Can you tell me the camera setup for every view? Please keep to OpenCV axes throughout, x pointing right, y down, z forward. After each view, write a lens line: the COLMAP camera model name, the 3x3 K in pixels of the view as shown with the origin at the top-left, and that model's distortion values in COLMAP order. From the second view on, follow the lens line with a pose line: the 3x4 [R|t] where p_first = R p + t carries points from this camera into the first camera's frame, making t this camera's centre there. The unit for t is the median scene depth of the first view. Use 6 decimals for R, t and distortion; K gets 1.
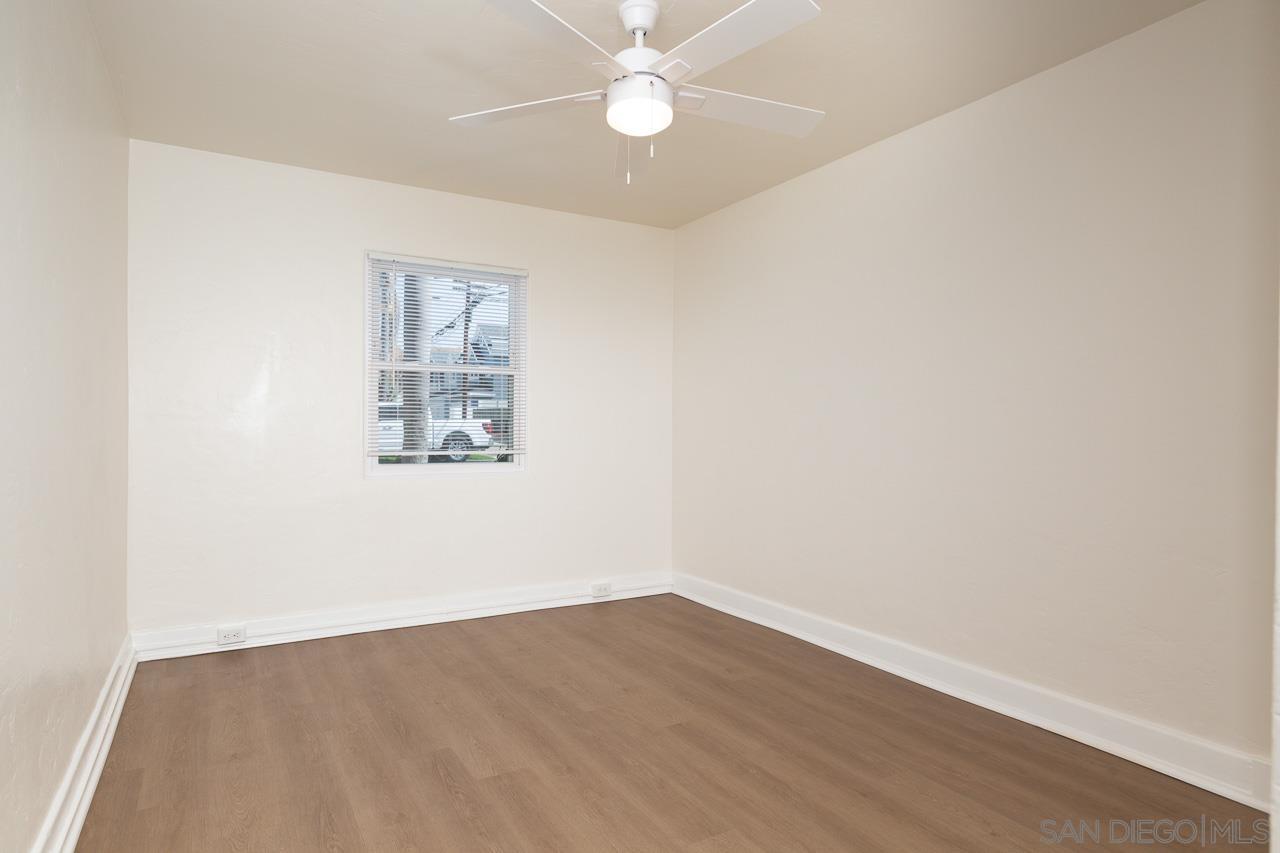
lens RADIAL K [[701.1, 0, 632.8], [0, 701.1, 430.4], [0, 0, 1]] dist [0.001318, -0.000318]
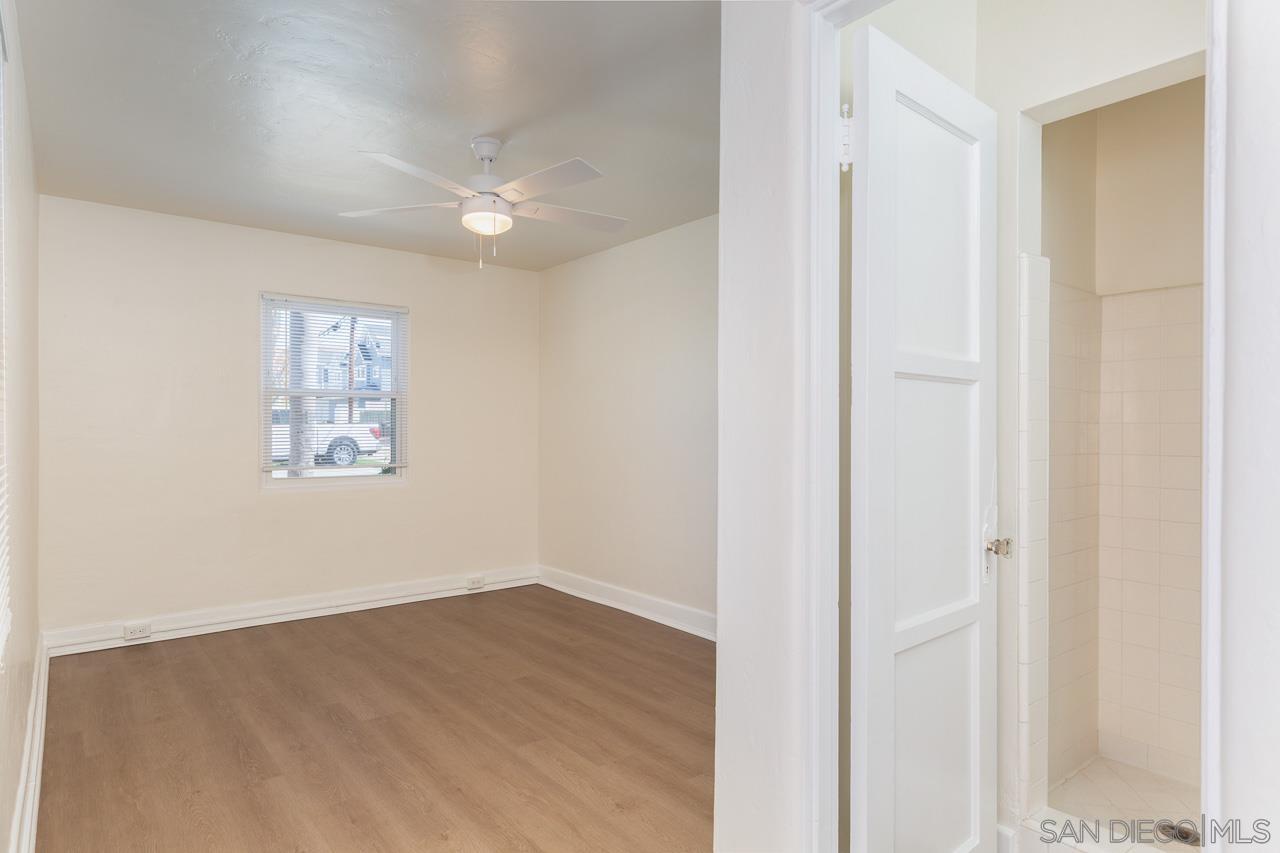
lens RADIAL K [[701.1, 0, 631.9], [0, 701.1, 428.9], [0, 0, 1]] dist [0.001318, -0.000318]
pose [[0.989367, -0.003336, 0.145405, 0.068454], [0.003790, 0.999989, -0.002842, -0.035496], [-0.145394, 0.003363, 0.989368, -0.290328]]
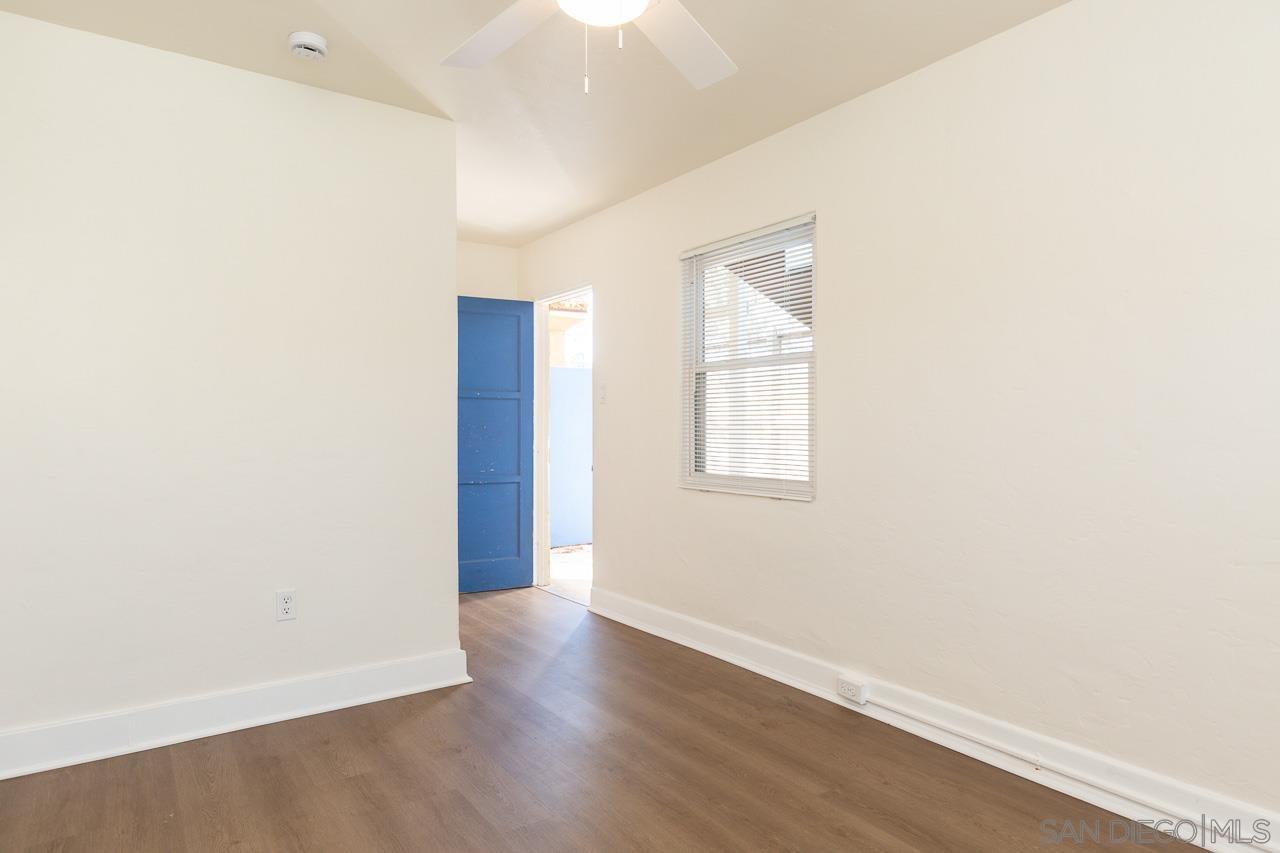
lens RADIAL K [[754.7, 0, 636.8], [0, 754.7, 426.5], [0, 0, 1]] dist [0.010006, 0.000989]
pose [[-0.997671, -0.010041, -0.067470, 0.020737], [-0.009958, 0.999949, -0.001558, -0.007618], [0.067482, -0.000882, -0.997720, 1.388981]]
